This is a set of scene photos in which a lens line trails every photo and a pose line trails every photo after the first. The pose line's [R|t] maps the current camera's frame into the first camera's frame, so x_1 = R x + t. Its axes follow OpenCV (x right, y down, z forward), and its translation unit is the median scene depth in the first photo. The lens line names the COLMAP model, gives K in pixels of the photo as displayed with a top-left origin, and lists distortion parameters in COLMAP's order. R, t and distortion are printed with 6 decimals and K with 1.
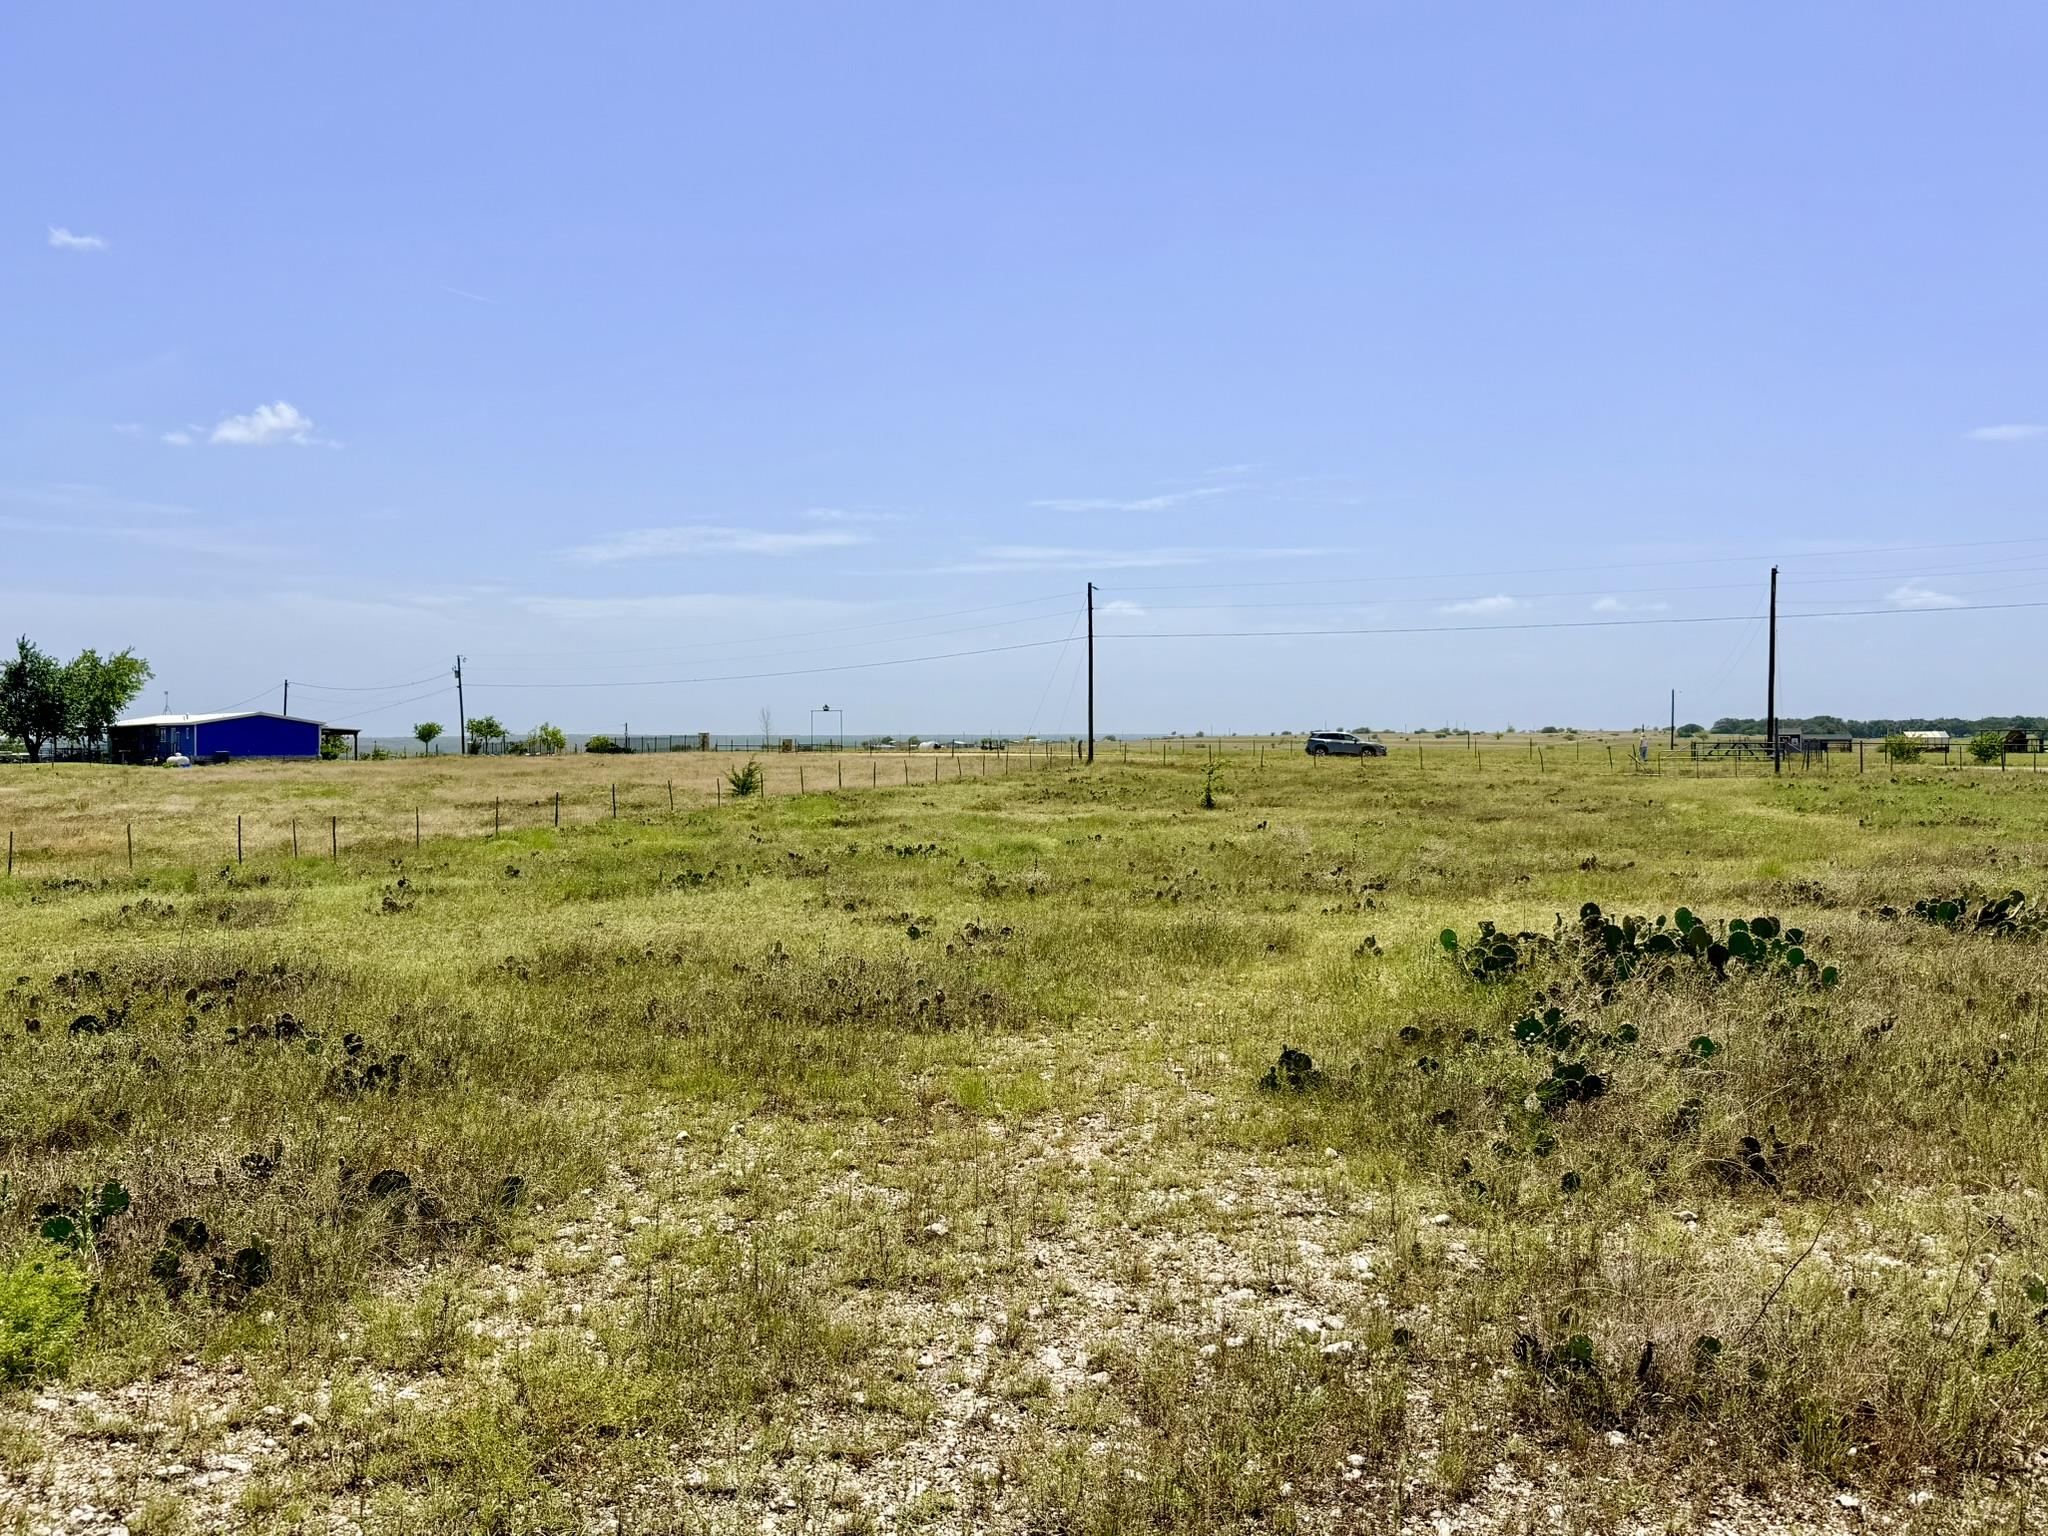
lens RADIAL K [[1621.9, 0, 1043.2], [0, 1621.9, 745.7], [0, 0, 1]] dist [0.056683, -0.061579]
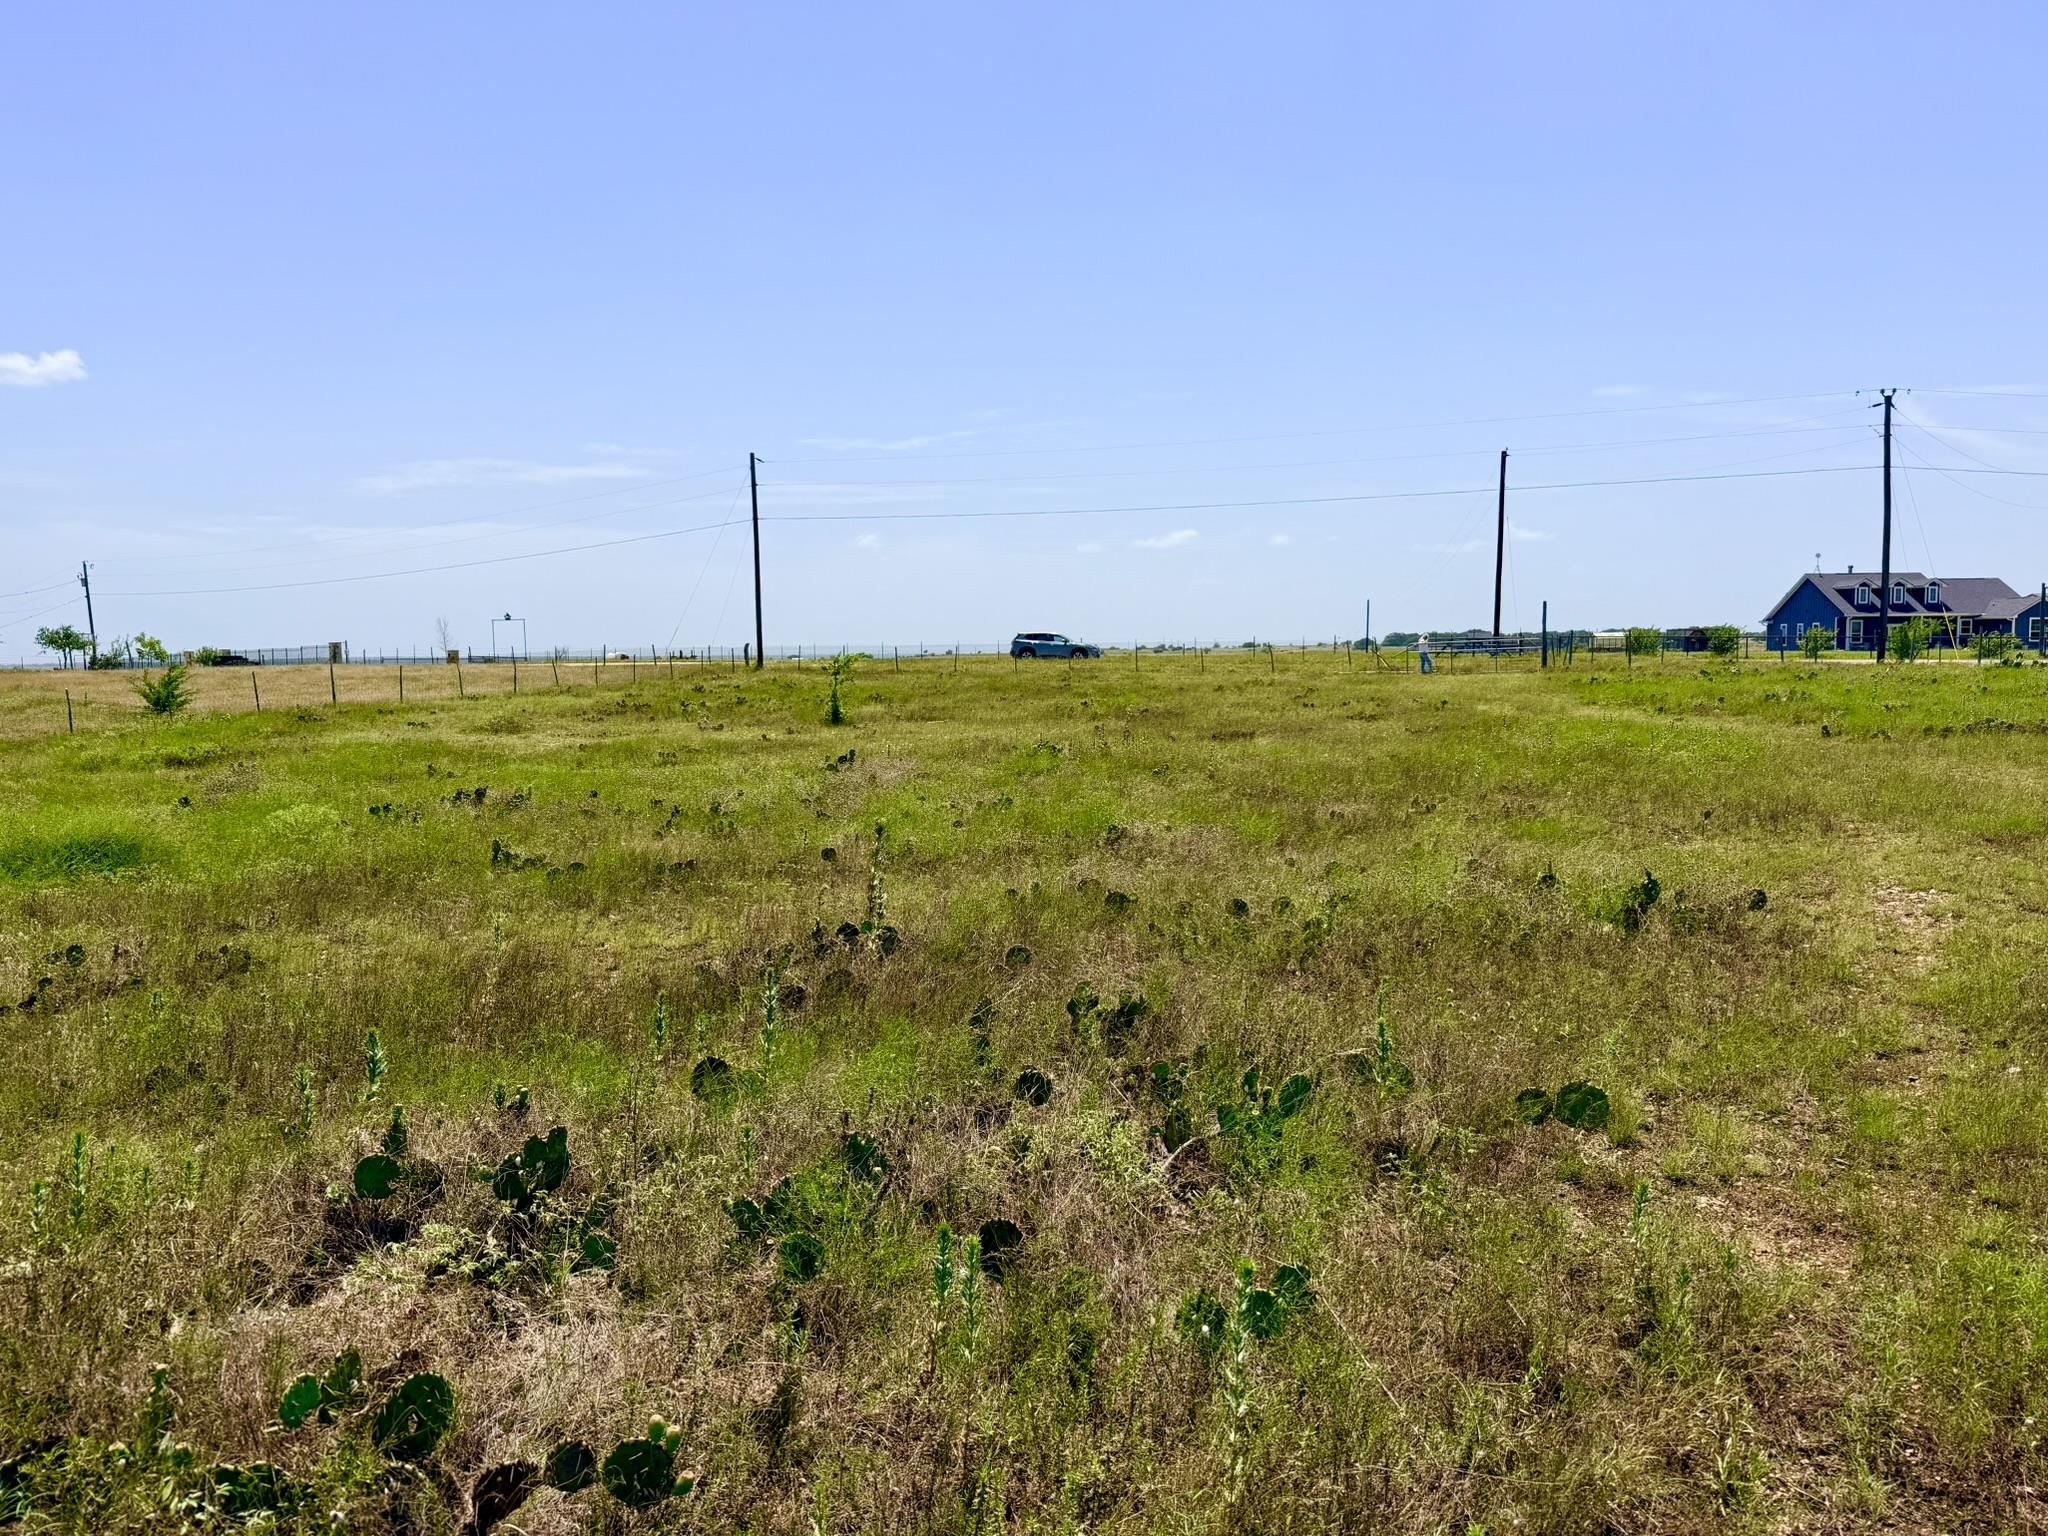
lens RADIAL K [[1398.3, 0, 1049.8], [0, 1398.3, 797.2], [0, 0, 1]] dist [0.048691, -0.047040]
pose [[0.987067, -0.025542, 0.158260, 0.076885], [0.010351, 0.995320, 0.096075, 0.010155], [-0.159973, -0.093194, 0.982712, 0.307403]]
